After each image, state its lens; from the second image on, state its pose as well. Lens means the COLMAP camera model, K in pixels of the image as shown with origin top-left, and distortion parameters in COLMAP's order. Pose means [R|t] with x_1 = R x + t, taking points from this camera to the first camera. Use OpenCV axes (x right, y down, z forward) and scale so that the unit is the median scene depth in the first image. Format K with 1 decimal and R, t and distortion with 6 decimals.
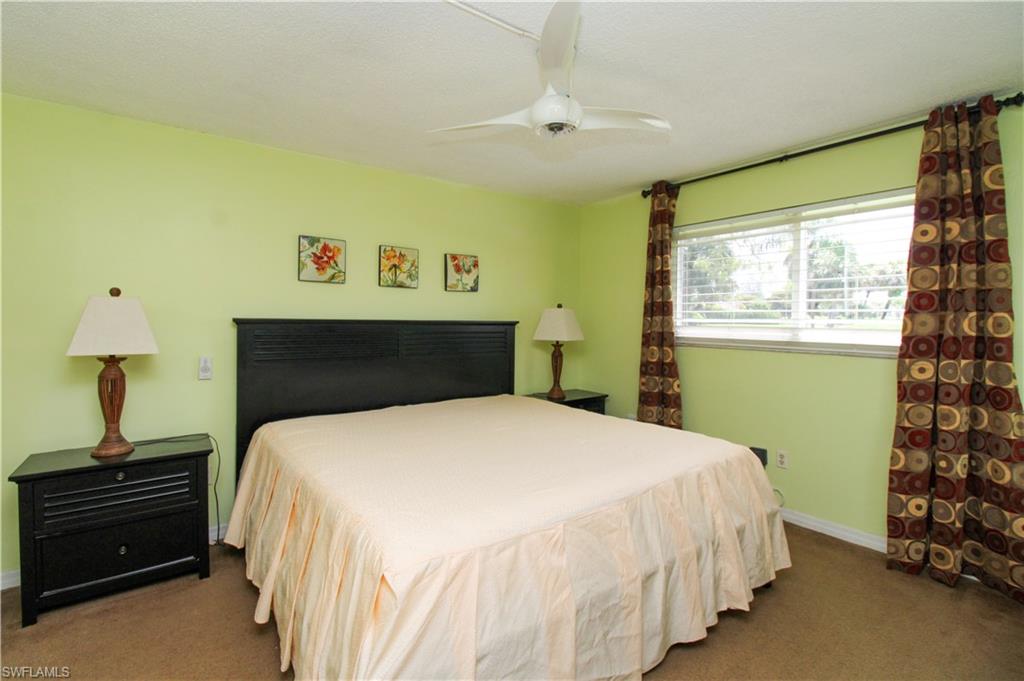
lens RADIAL K [[474.7, 0, 521.7], [0, 474.7, 334.9], [0, 0, 1]] dist [-0.006177, -0.004112]
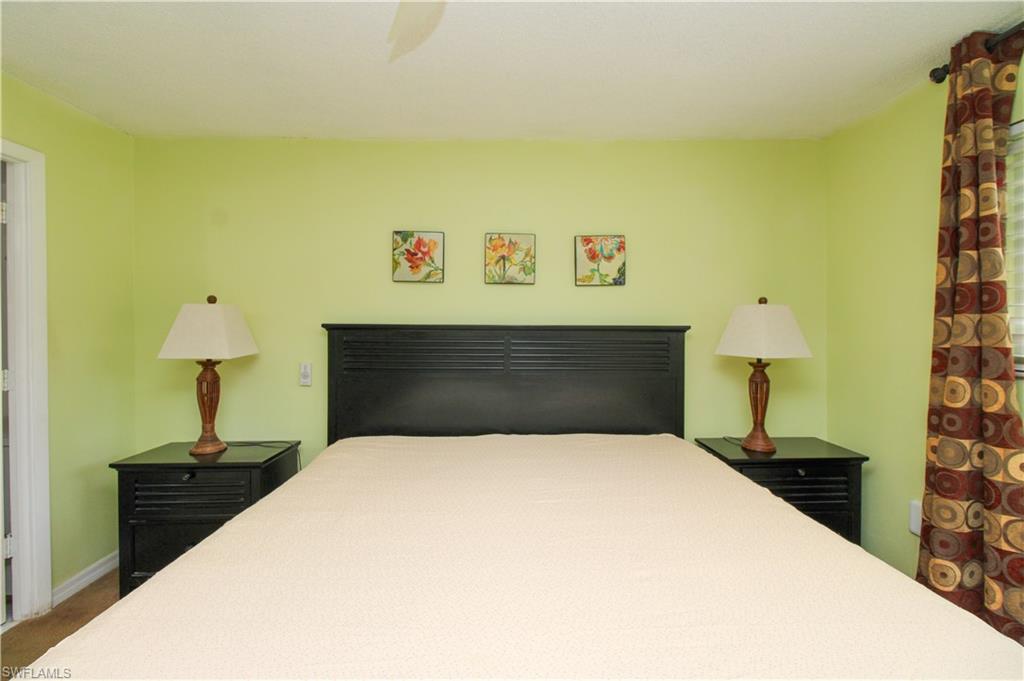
lens RADIAL K [[474.7, 0, 510.0], [0, 474.7, 332.0], [0, 0, 1]] dist [-0.006177, -0.004112]
pose [[0.806681, -0.000468, -0.590988, 0.202417], [-0.015159, 0.999654, -0.021483, -0.003823], [0.590793, 0.026288, 0.806395, 0.355991]]
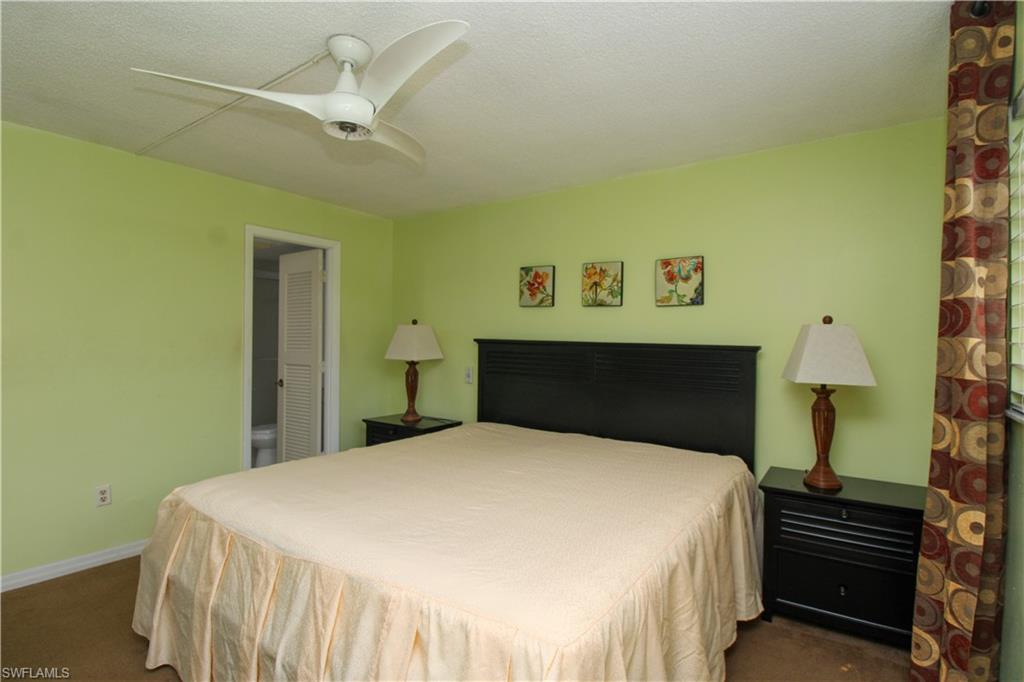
lens RADIAL K [[535.4, 0, 493.1], [0, 535.4, 339.9], [0, 0, 1]] dist [0.004829, 0.000354]
pose [[0.238103, 0.000447, -0.971240, 0.666399], [-0.050076, 0.998676, -0.011817, -0.013552], [0.969948, 0.051449, 0.237810, 0.544616]]
